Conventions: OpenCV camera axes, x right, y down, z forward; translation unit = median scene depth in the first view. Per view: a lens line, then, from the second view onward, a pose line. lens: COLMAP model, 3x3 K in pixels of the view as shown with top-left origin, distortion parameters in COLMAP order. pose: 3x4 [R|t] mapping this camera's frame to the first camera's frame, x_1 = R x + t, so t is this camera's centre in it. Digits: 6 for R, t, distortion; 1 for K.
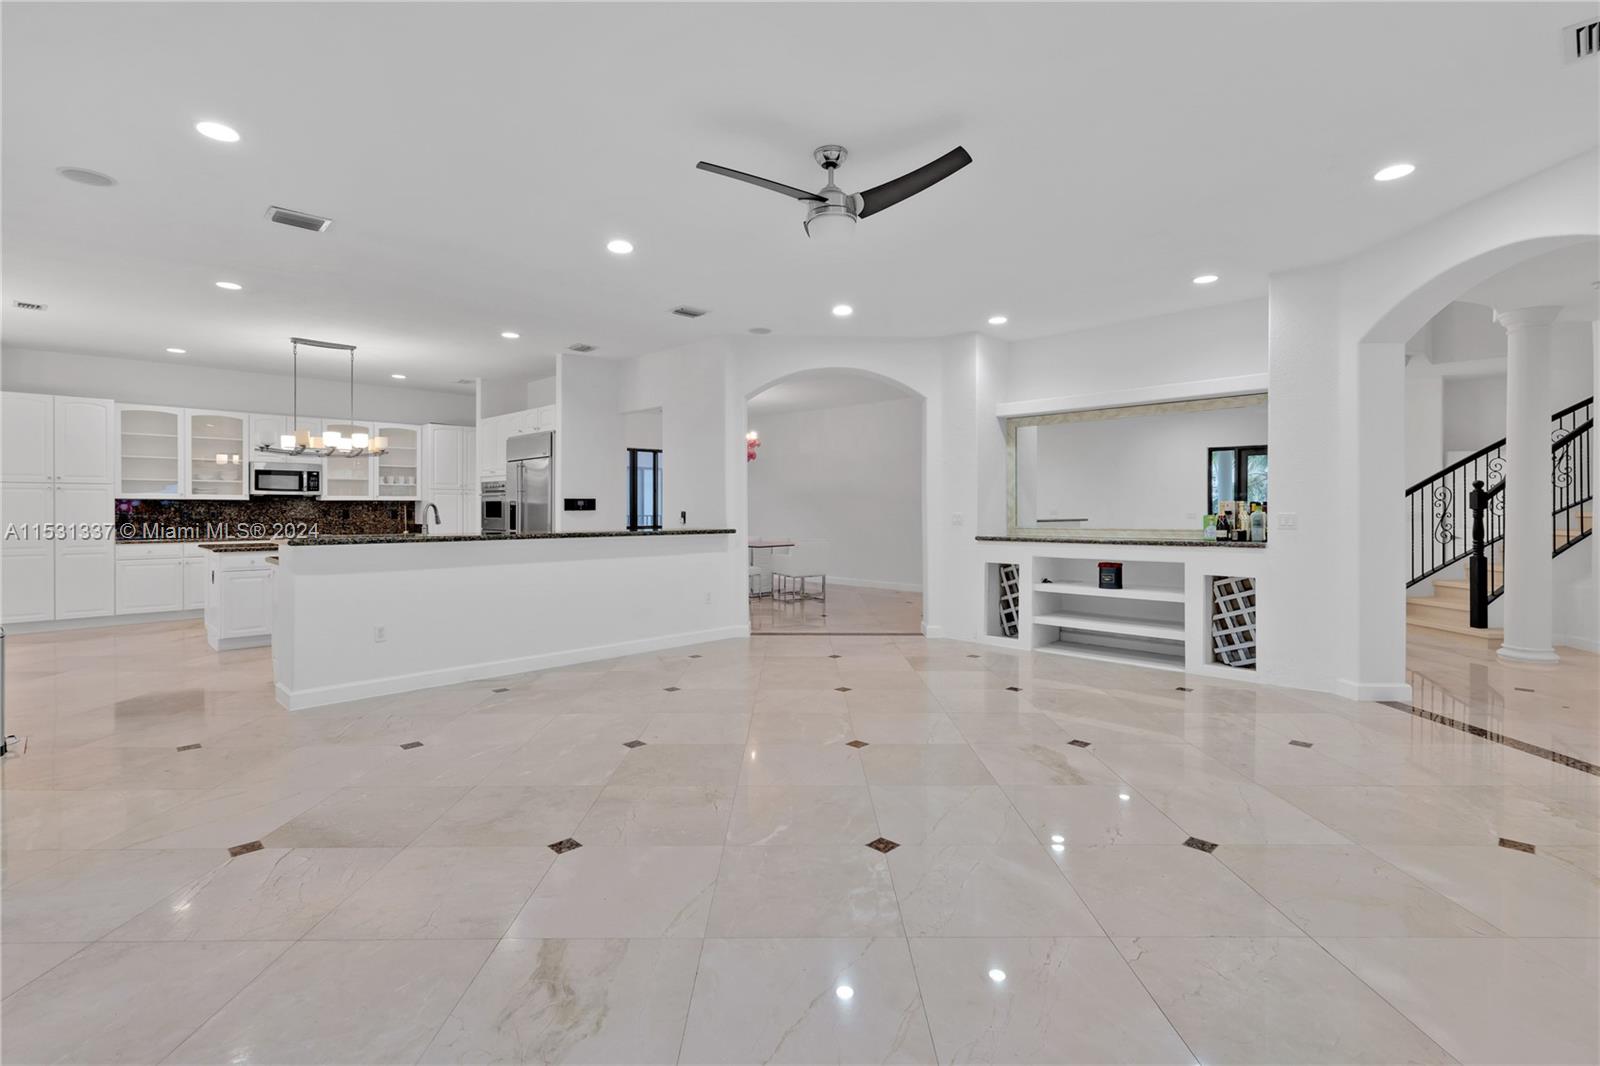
lens RADIAL K [[738.4, 0, 794.1], [0, 738.4, 508.0], [0, 0, 1]] dist [0.000934, 0.000843]
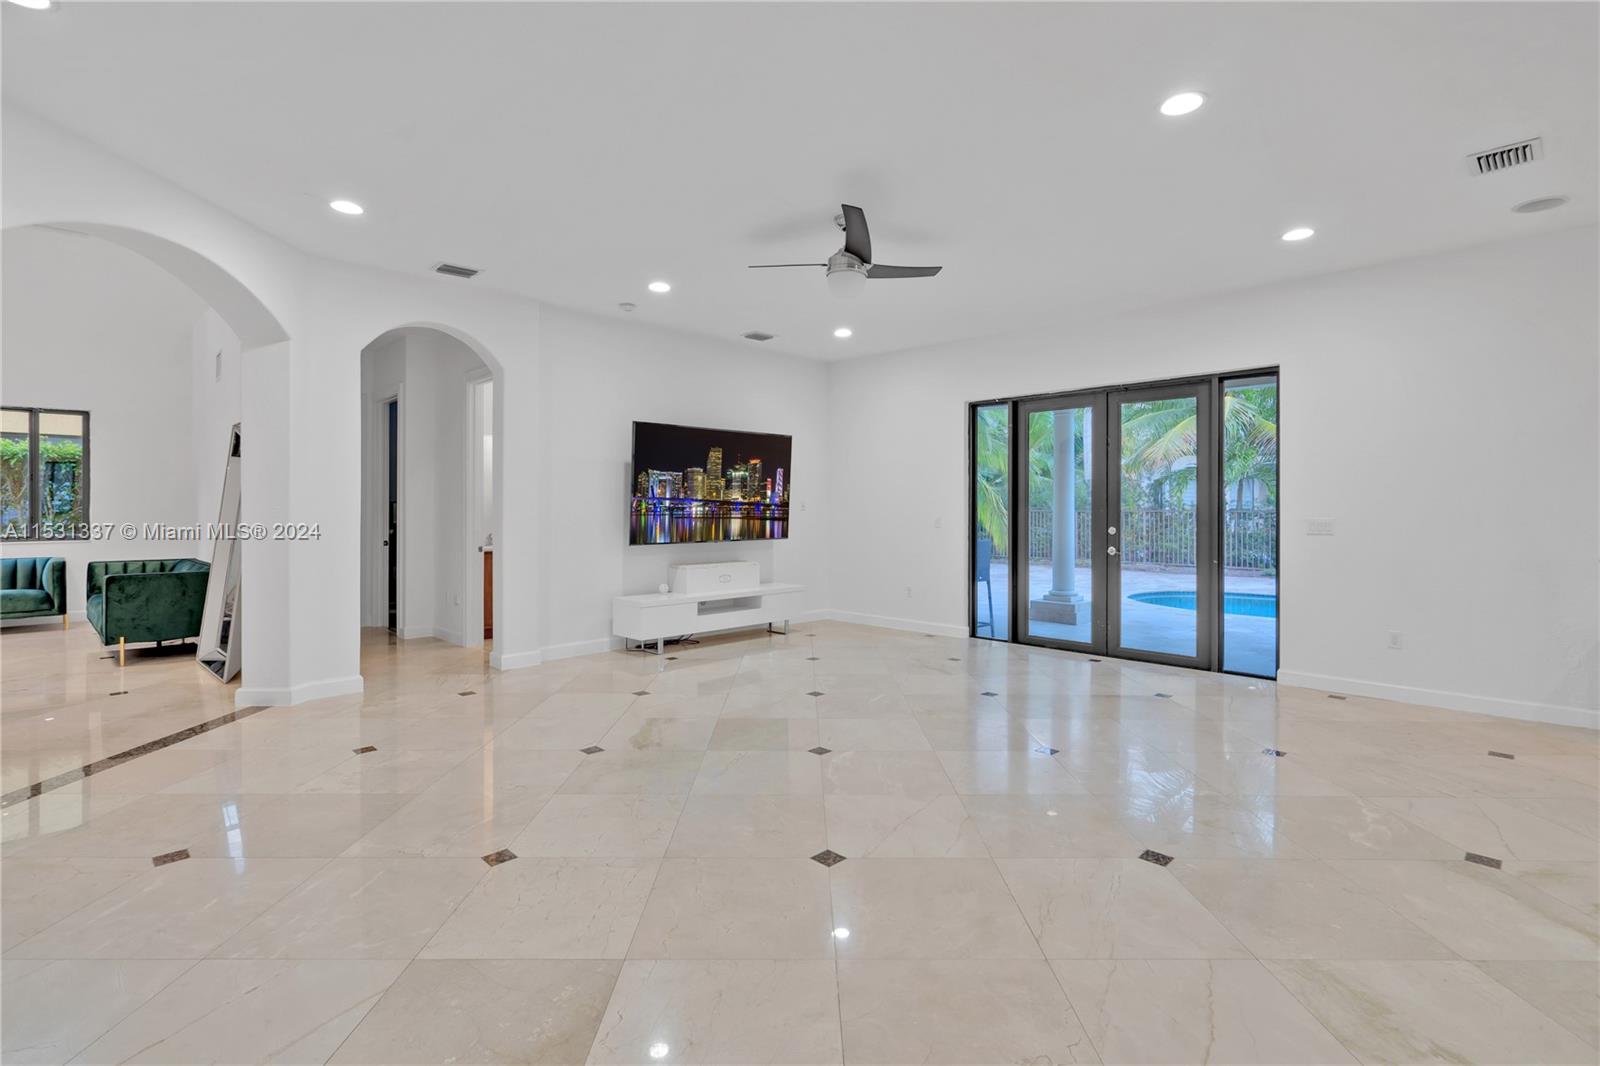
lens RADIAL K [[741.9, 0, 803.4], [0, 741.9, 504.2], [0, 0, 1]] dist [-0.002317, -0.000289]
pose [[-0.999946, -0.007244, -0.007402, 0.056856], [-0.007225, 0.999971, -0.002563, -0.001232], [0.007420, -0.002510, -0.999969, 0.962570]]
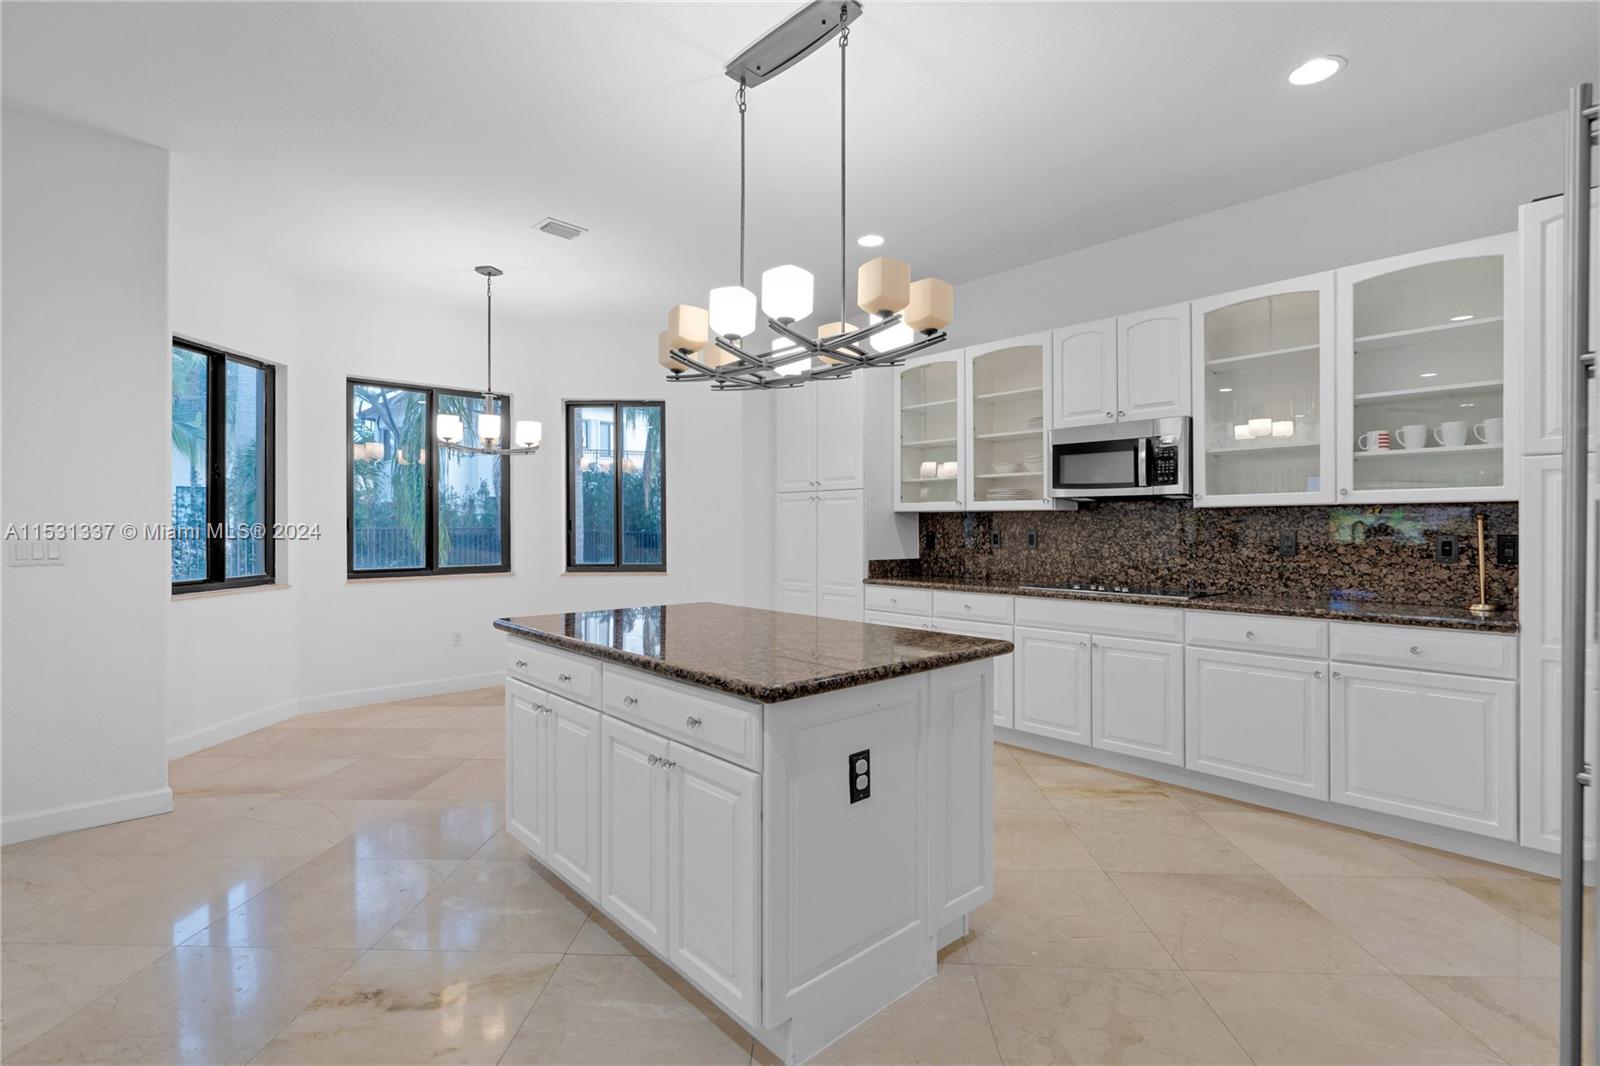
lens RADIAL K [[739.2, 0, 799.8], [0, 739.2, 526.9], [0, 0, 1]] dist [0.000571, 0.000169]
pose [[-0.042444, 0.003057, -0.999094, -0.277619], [0.002668, 0.999992, 0.002946, -0.001772], [0.999095, -0.002541, -0.042452, 0.950687]]
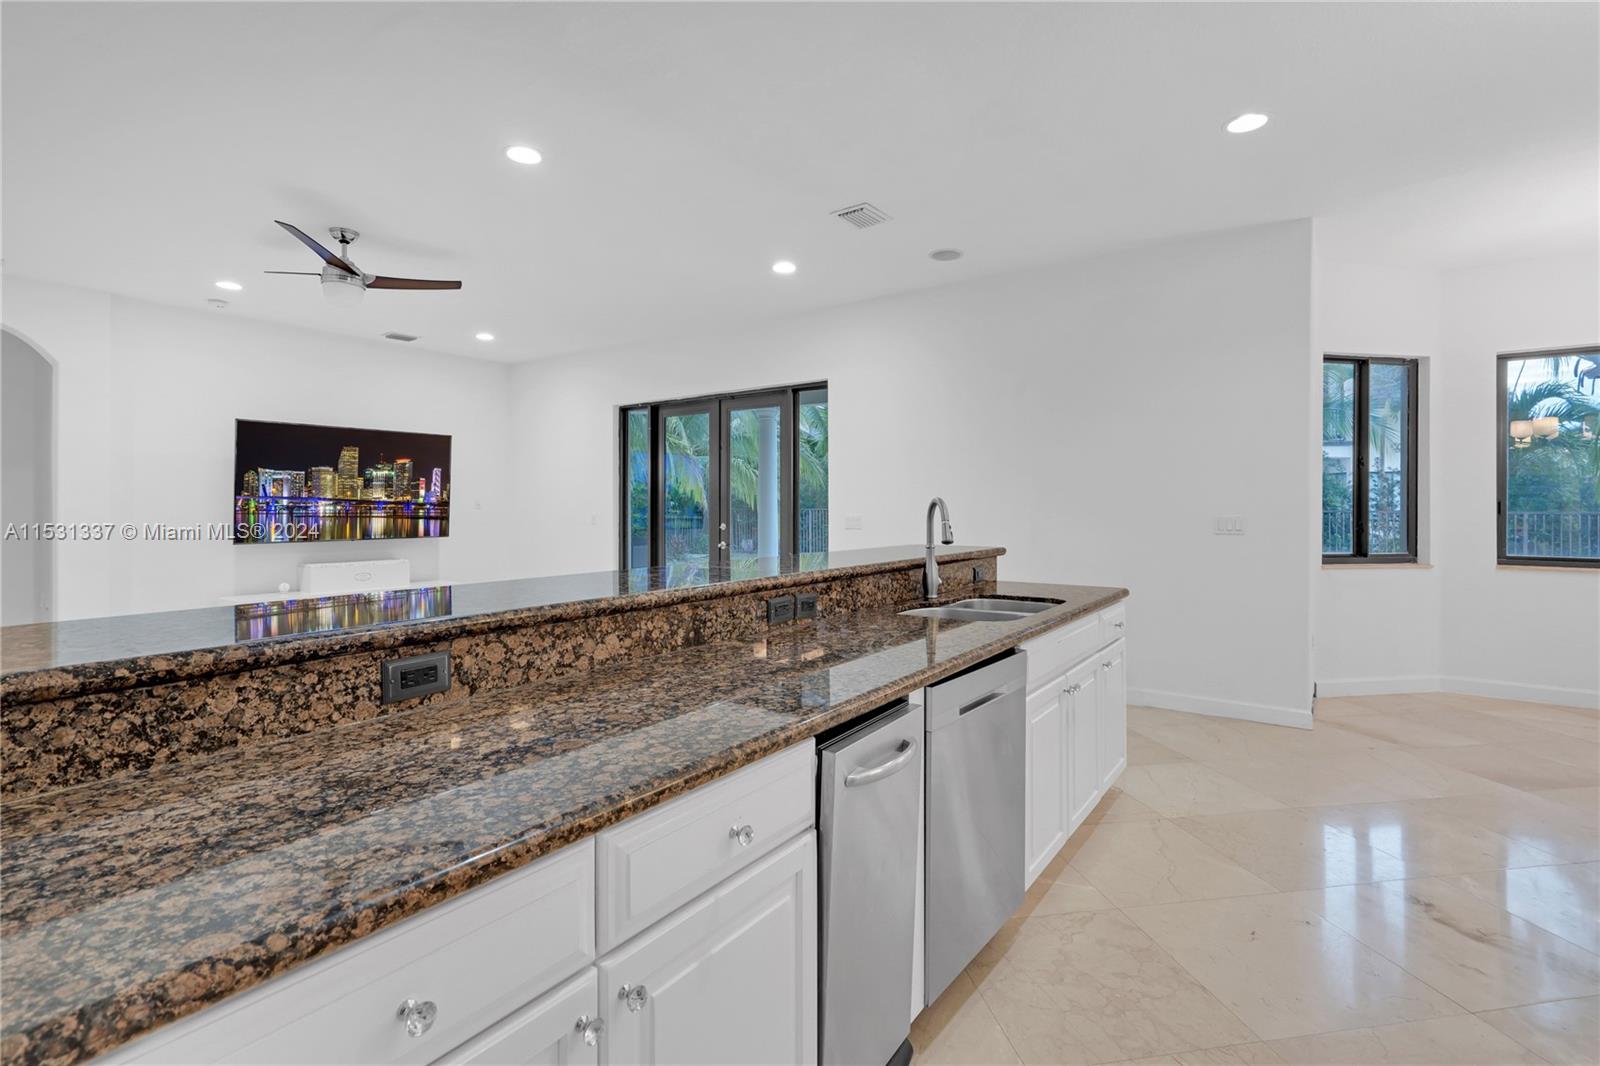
lens RADIAL K [[741.9, 0, 803.4], [0, 741.9, 504.2], [0, 0, 1]] dist [-0.002317, -0.000289]
pose [[-0.985467, -0.005862, -0.169765, -0.224881], [-0.005165, 0.999976, -0.004543, -0.000356], [0.169788, -0.003601, -0.985474, 1.043458]]
